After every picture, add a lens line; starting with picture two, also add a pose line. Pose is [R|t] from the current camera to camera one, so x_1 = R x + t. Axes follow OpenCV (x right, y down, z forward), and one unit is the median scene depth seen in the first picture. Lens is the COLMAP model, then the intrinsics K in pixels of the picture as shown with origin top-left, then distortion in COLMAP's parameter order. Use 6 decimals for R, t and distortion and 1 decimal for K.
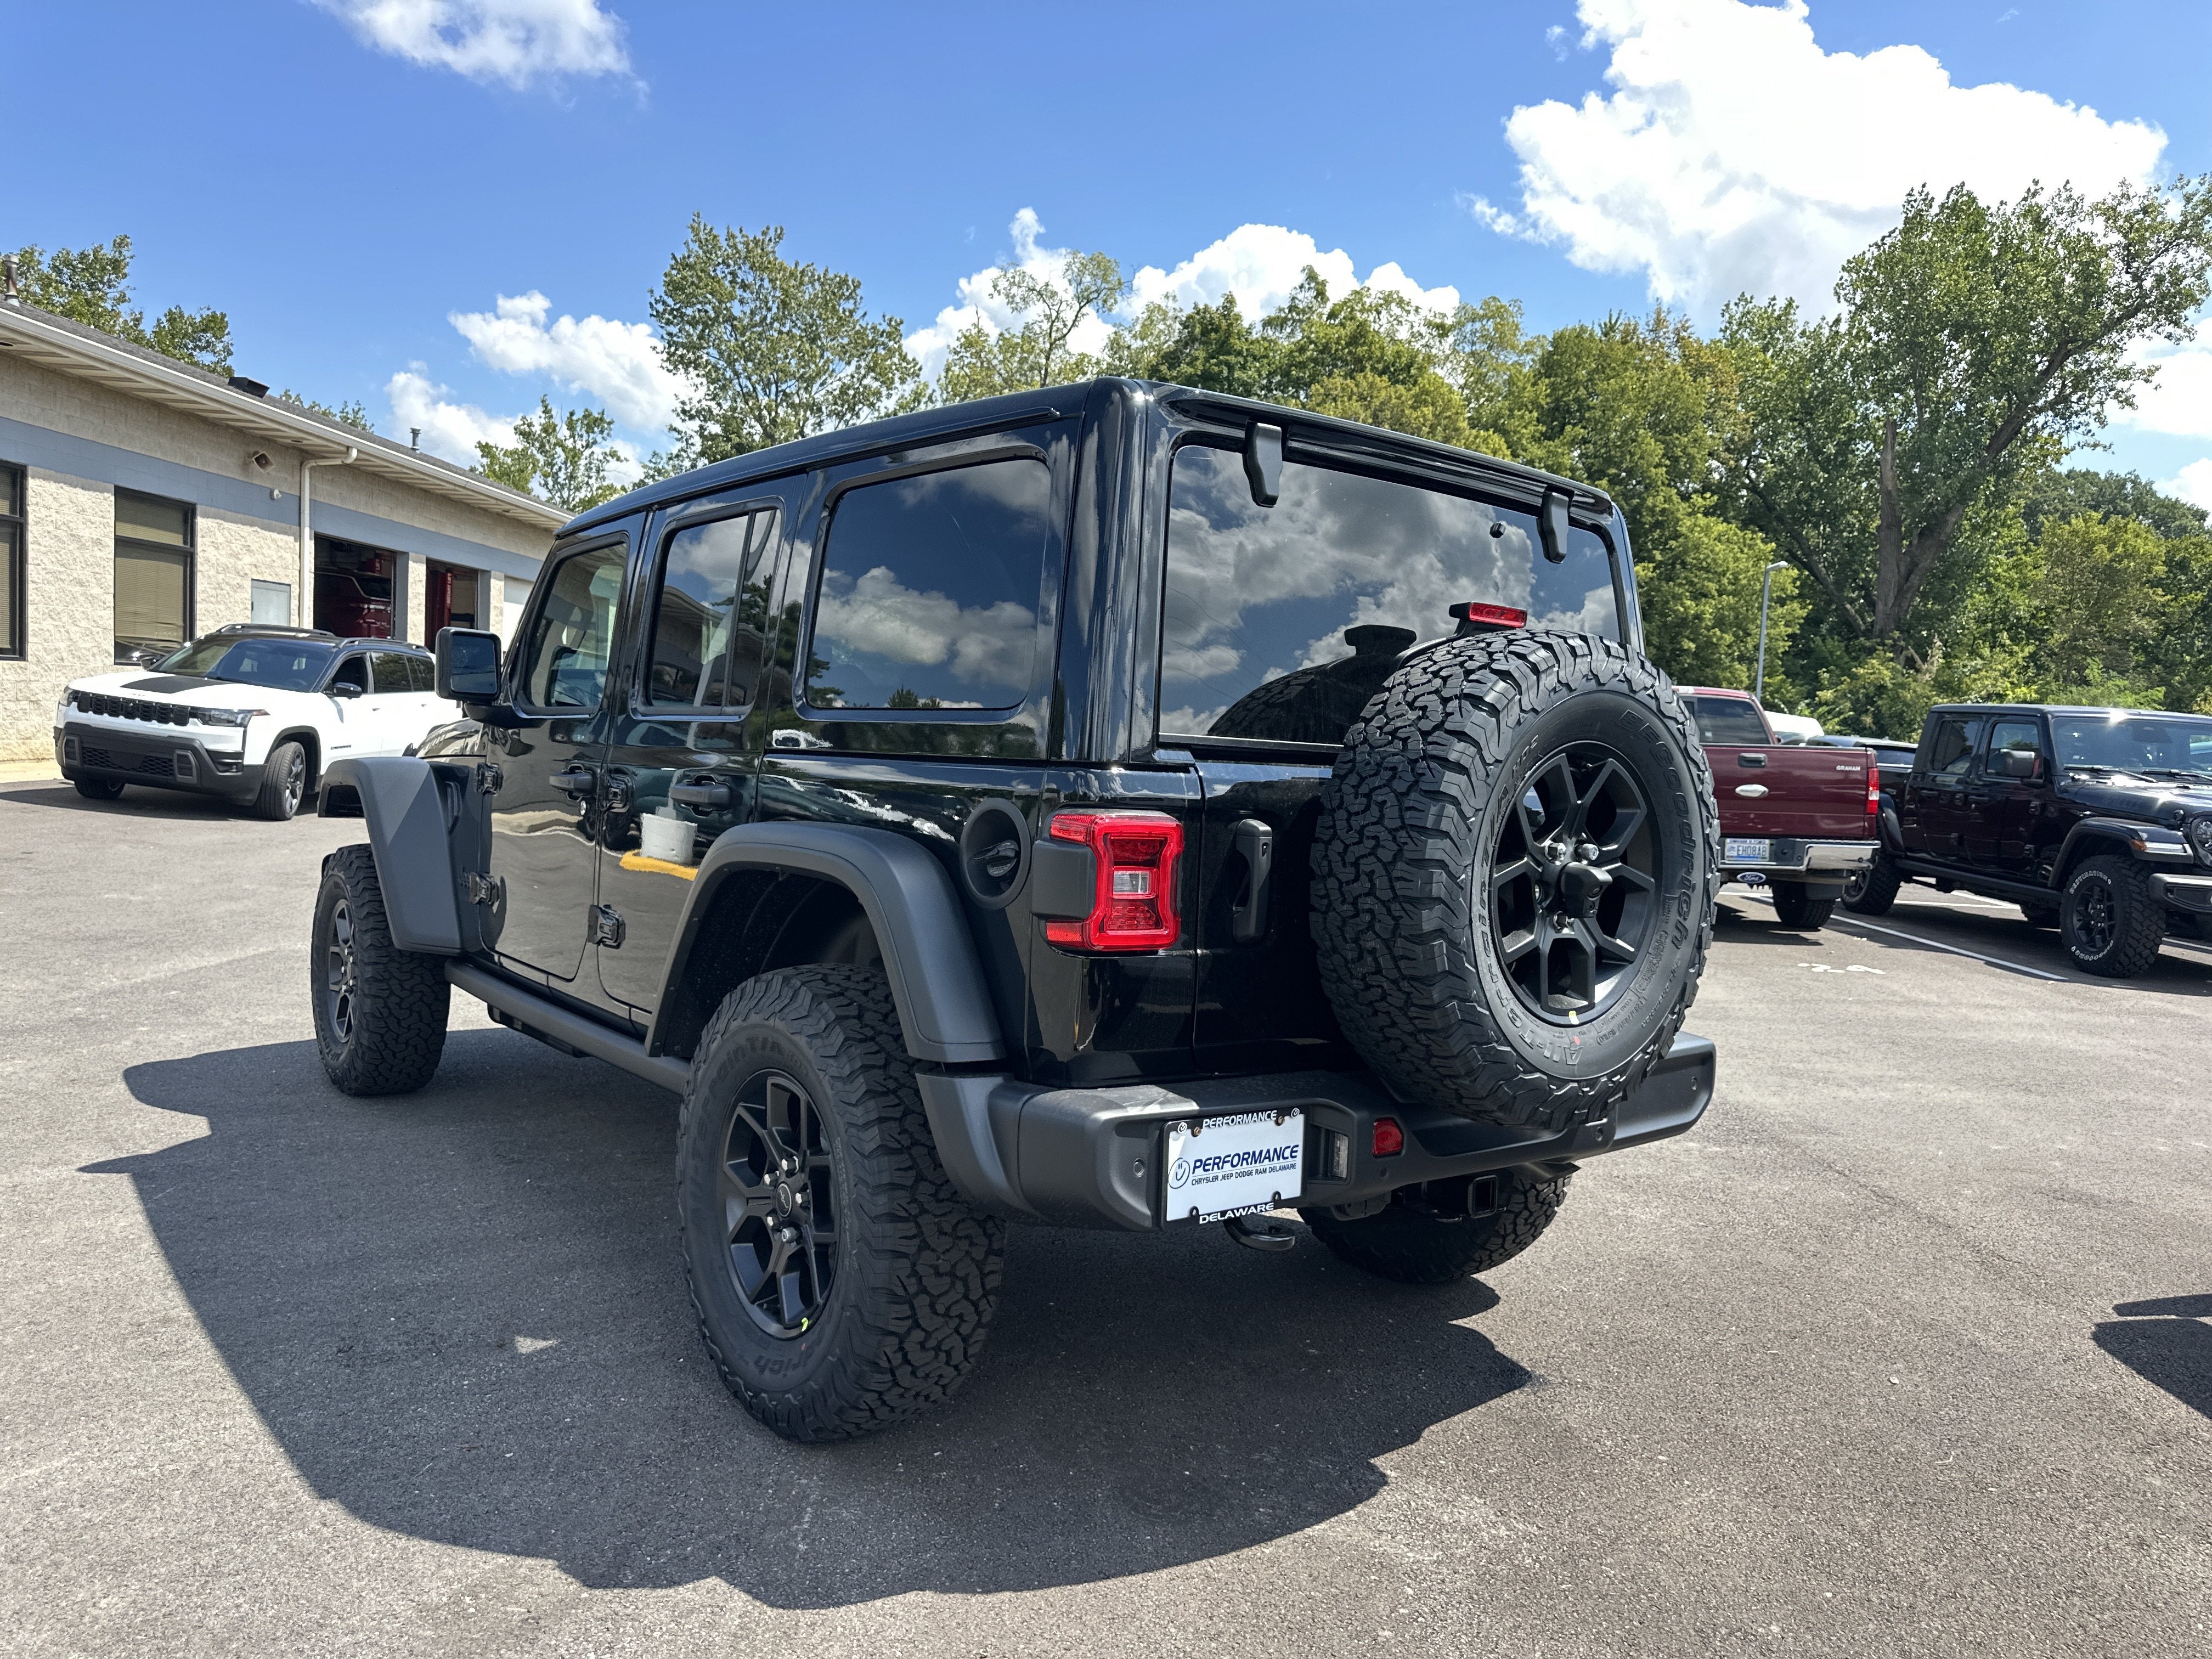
lens RADIAL K [[1564.9, 0, 1080.6], [0, 1564.9, 820.0], [0, 0, 1]] dist [0.050158, -0.065943]
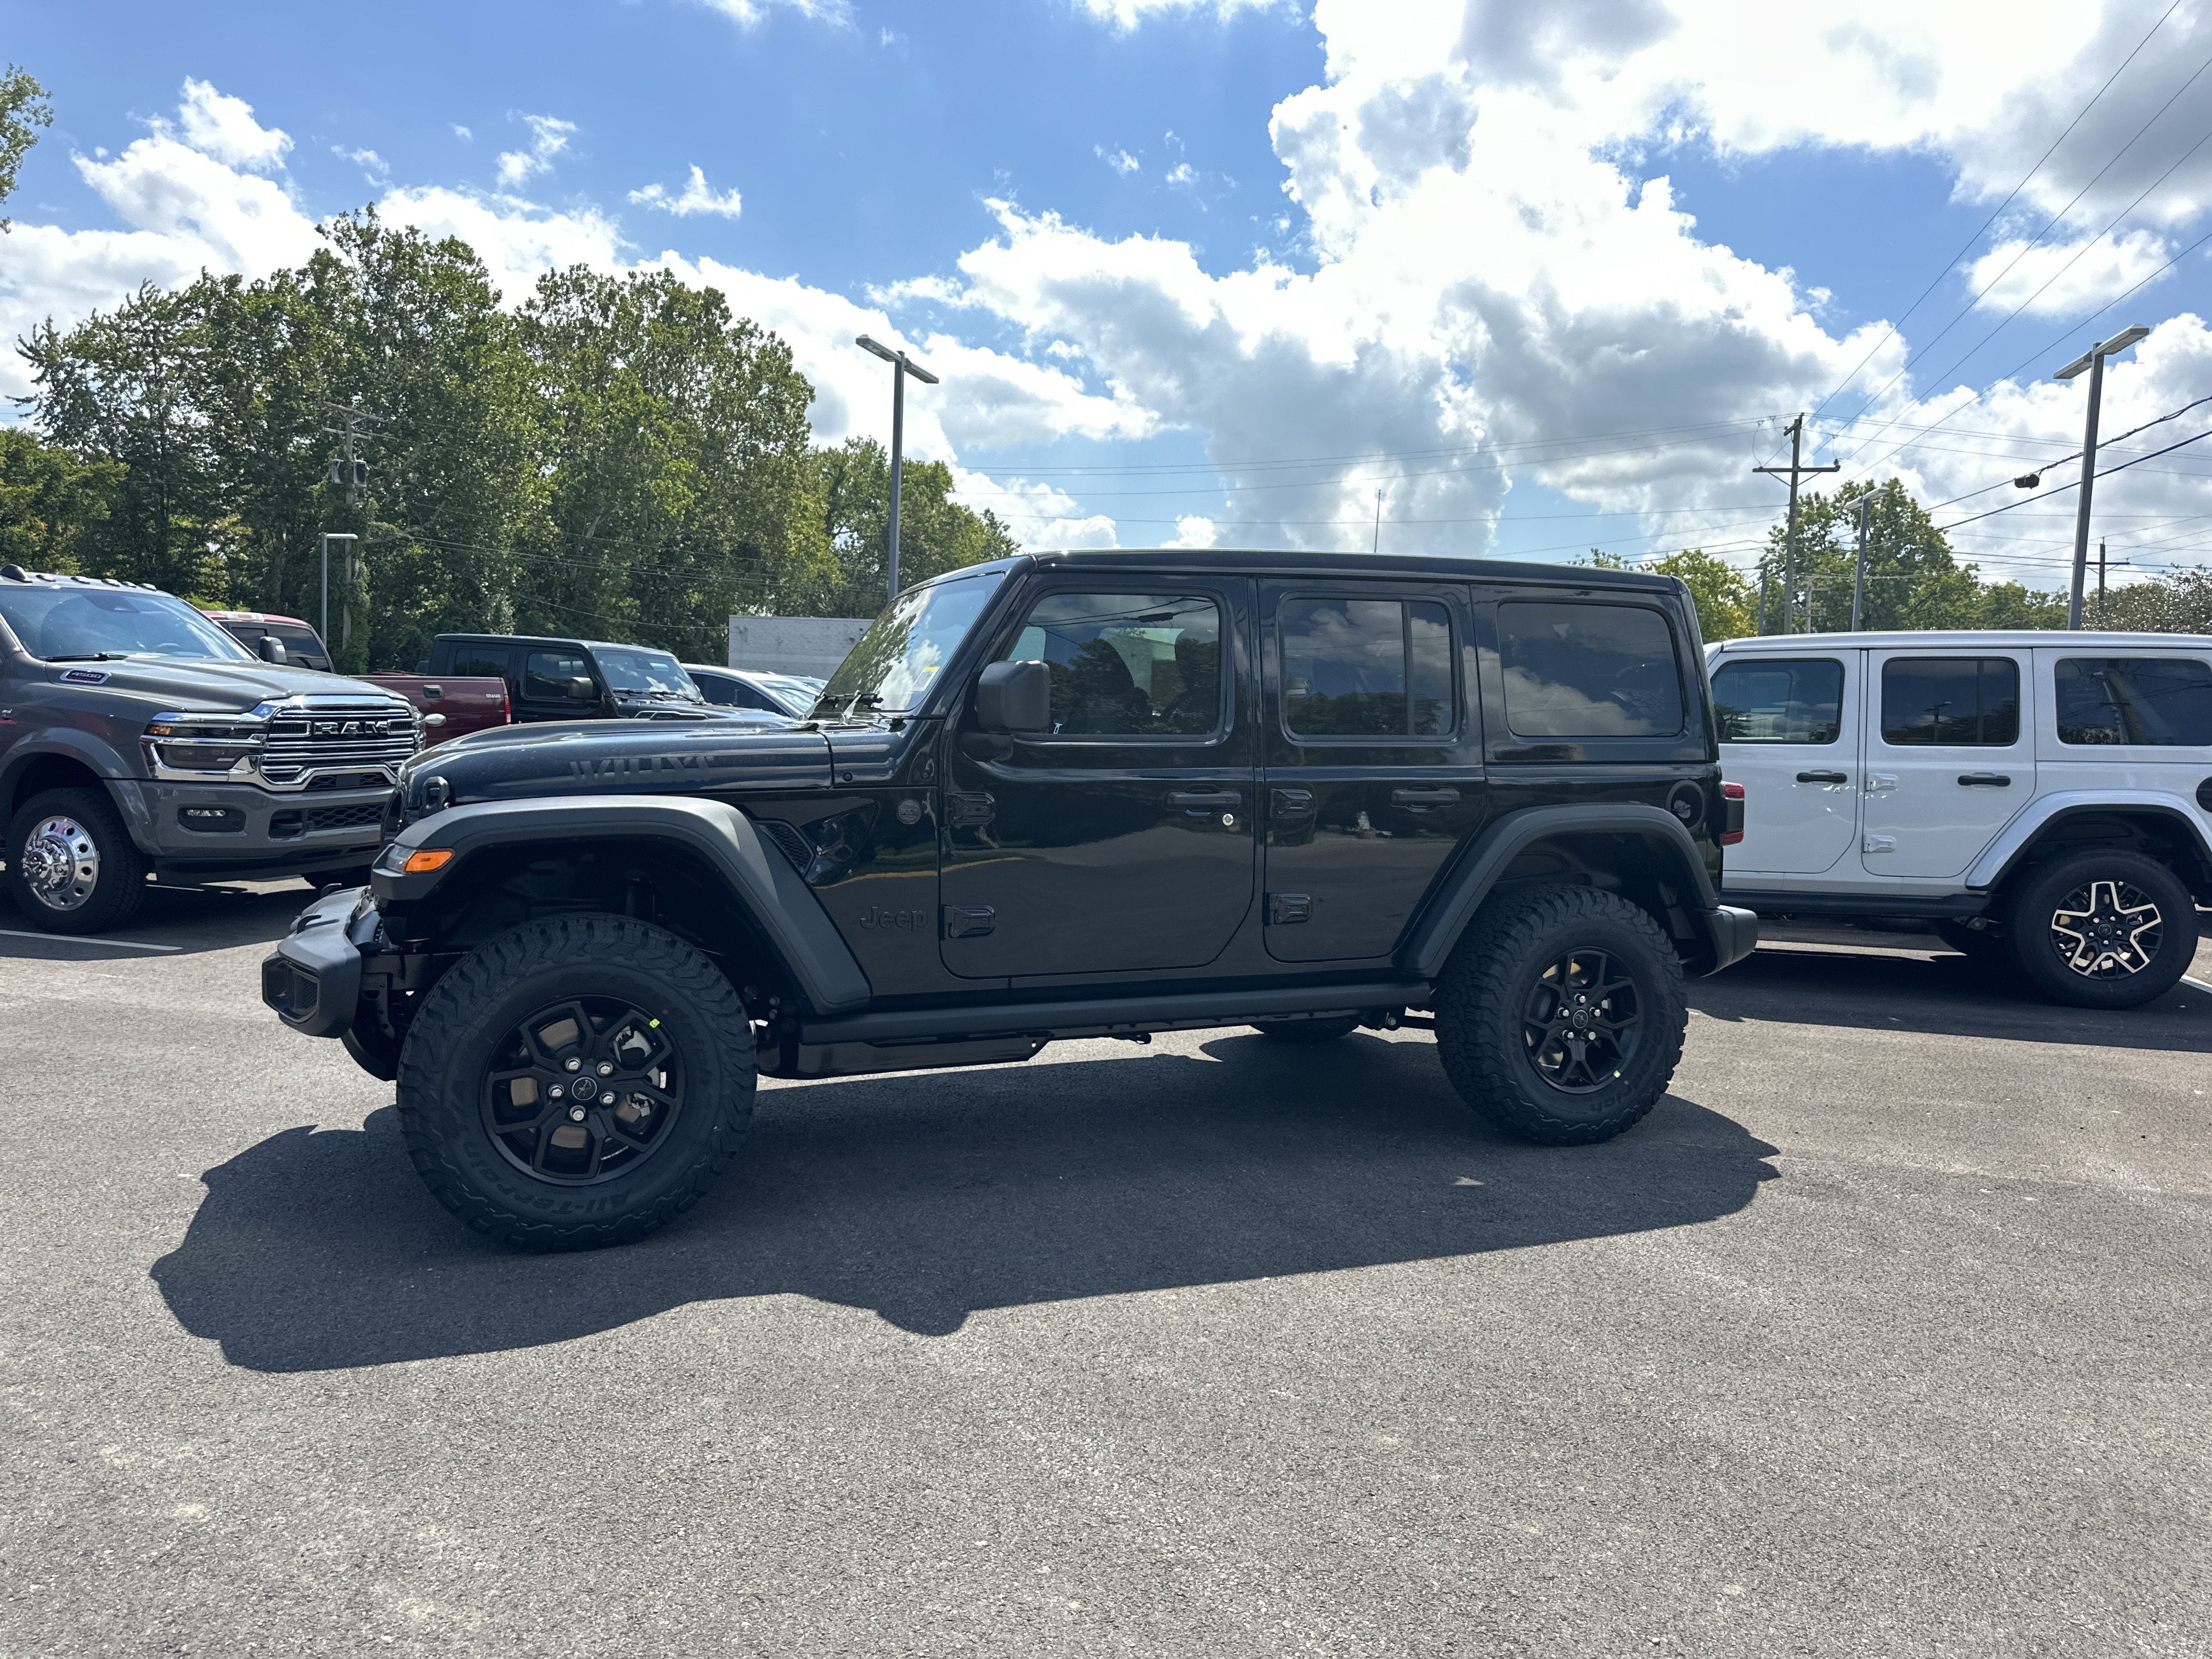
lens RADIAL K [[1564.9, 0, 1090.9], [0, 1564.9, 836.0], [0, 0, 1]] dist [0.050158, -0.065943]
pose [[0.277786, -0.117503, 0.953430, -0.110140], [0.035452, 0.993069, 0.112059, -0.009831], [-0.959989, 0.002673, 0.280026, 0.057099]]
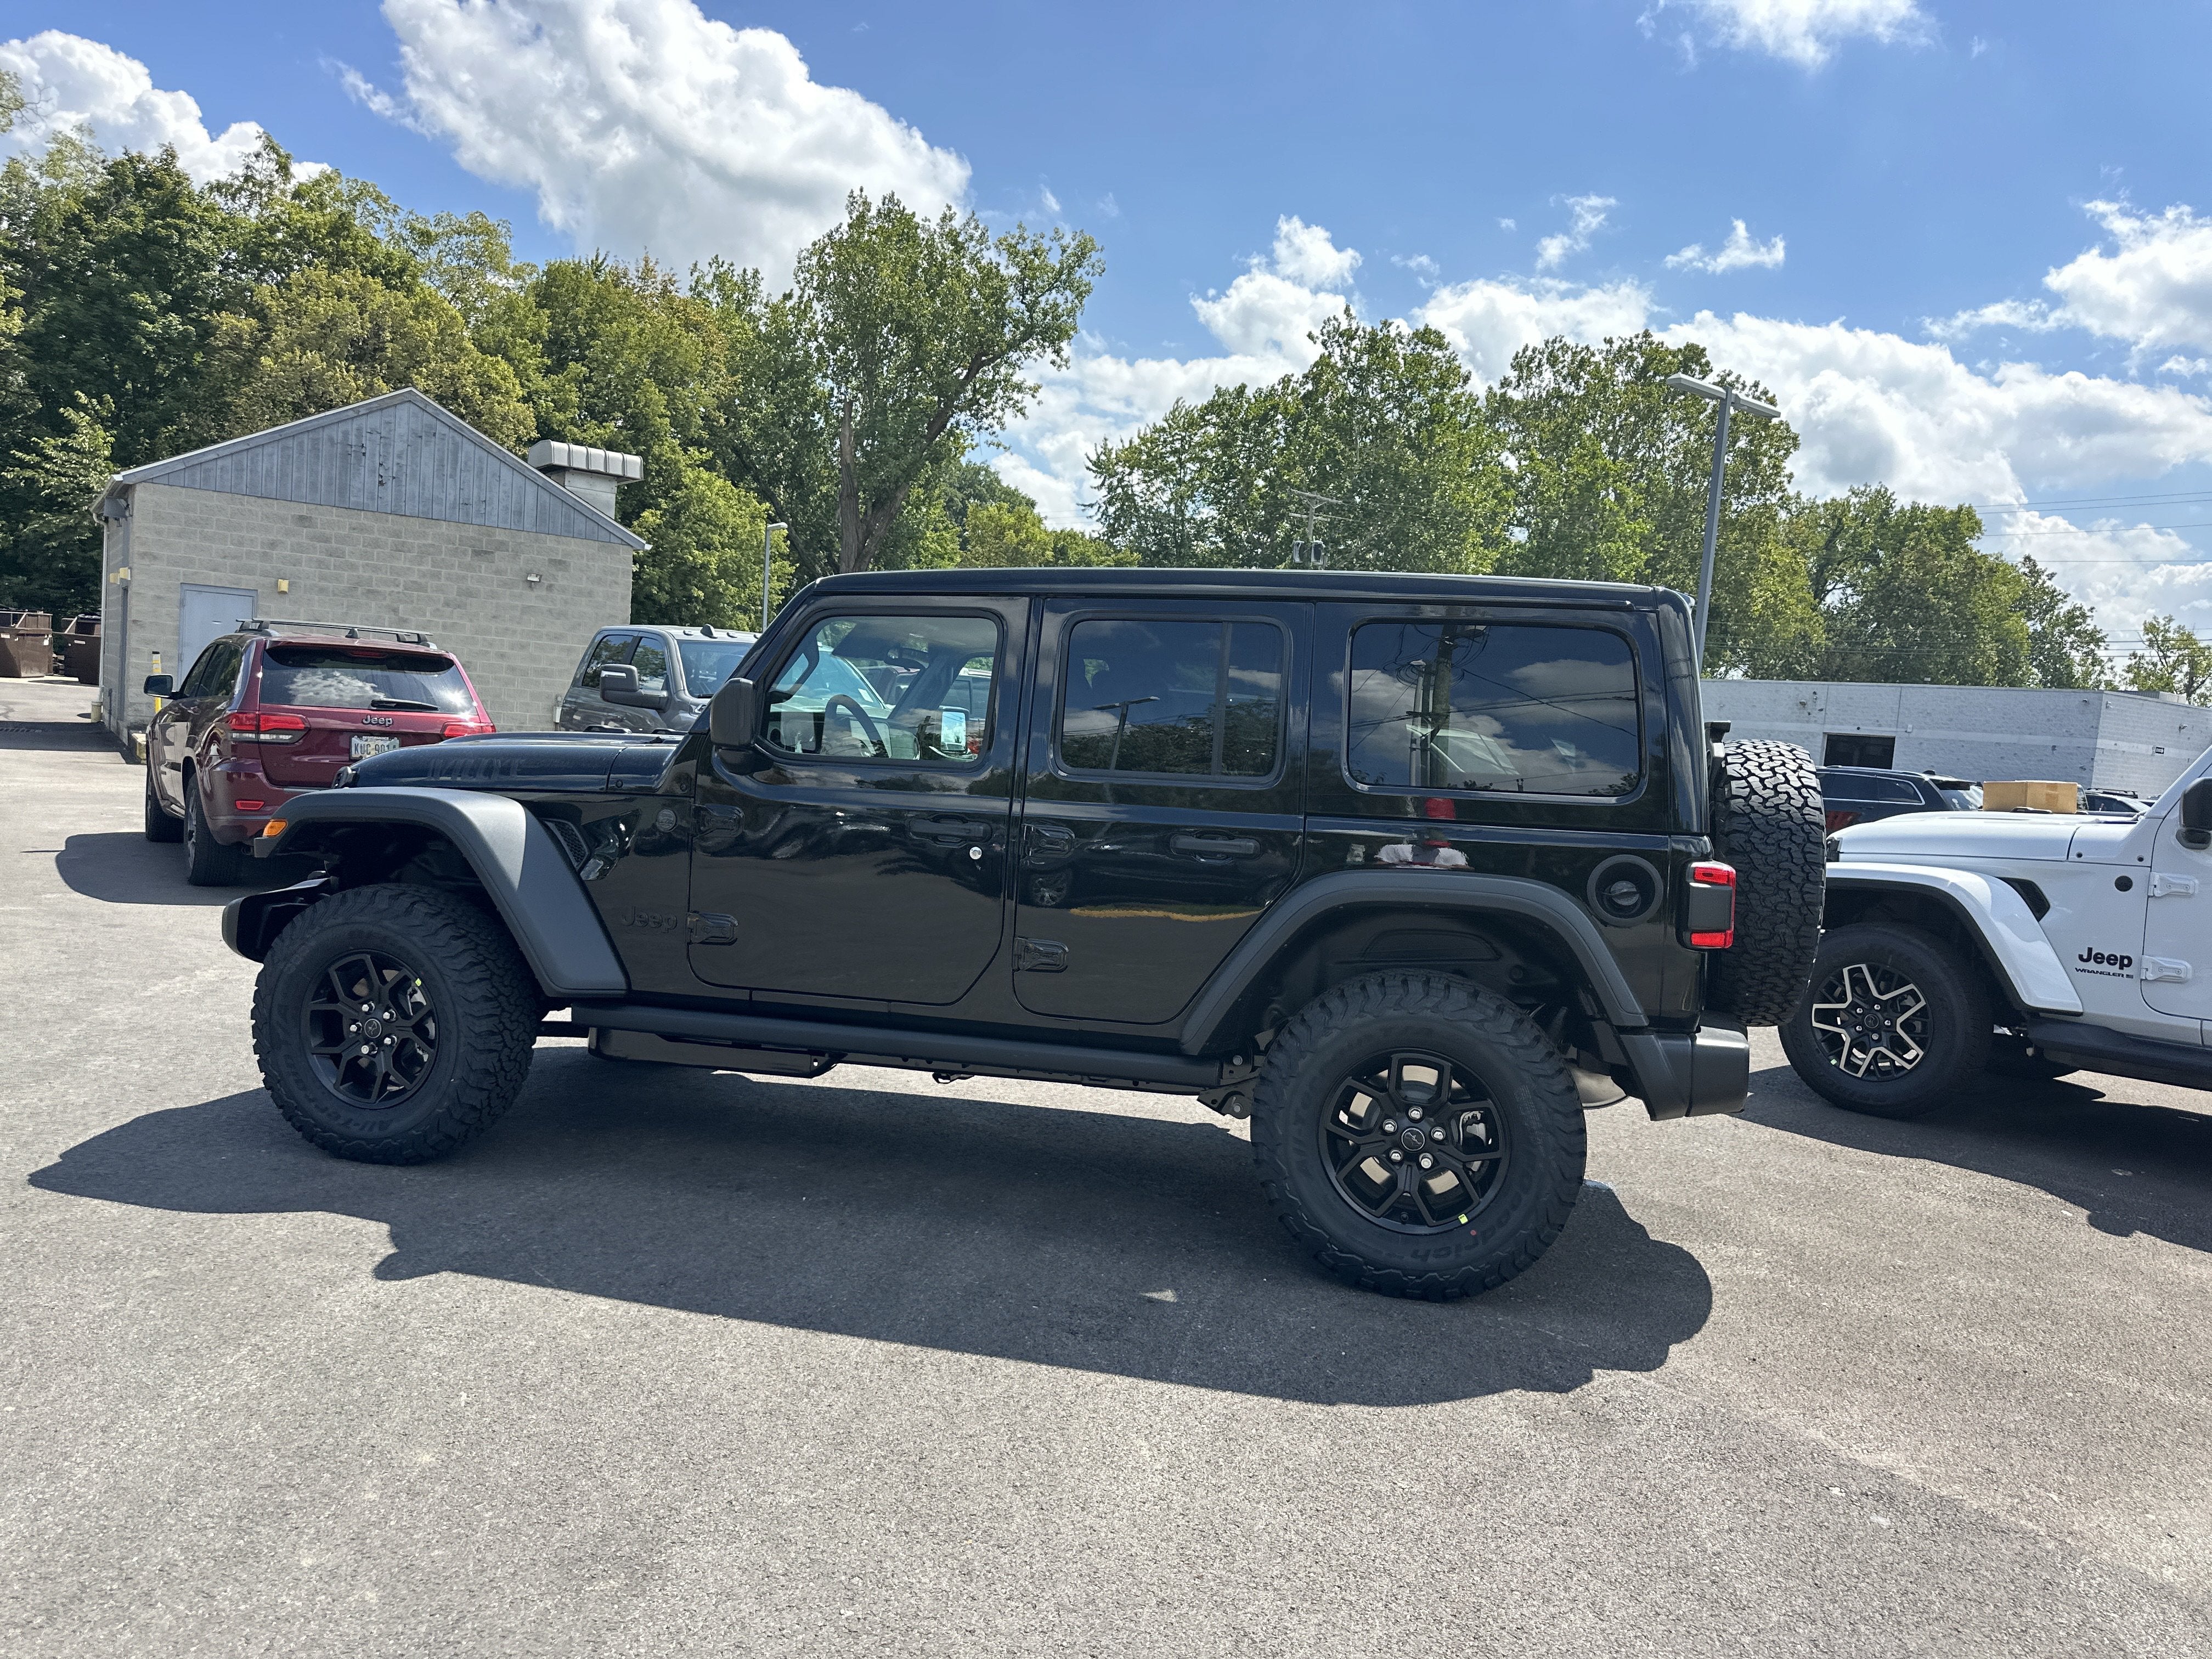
lens RADIAL K [[1564.9, 0, 1093.7], [0, 1564.9, 834.1], [0, 0, 1]] dist [0.050158, -0.065943]
pose [[0.780905, -0.041710, 0.623255, -0.070497], [0.008554, 0.998389, 0.056098, -0.006215], [-0.624591, -0.038476, 0.780004, 0.005290]]
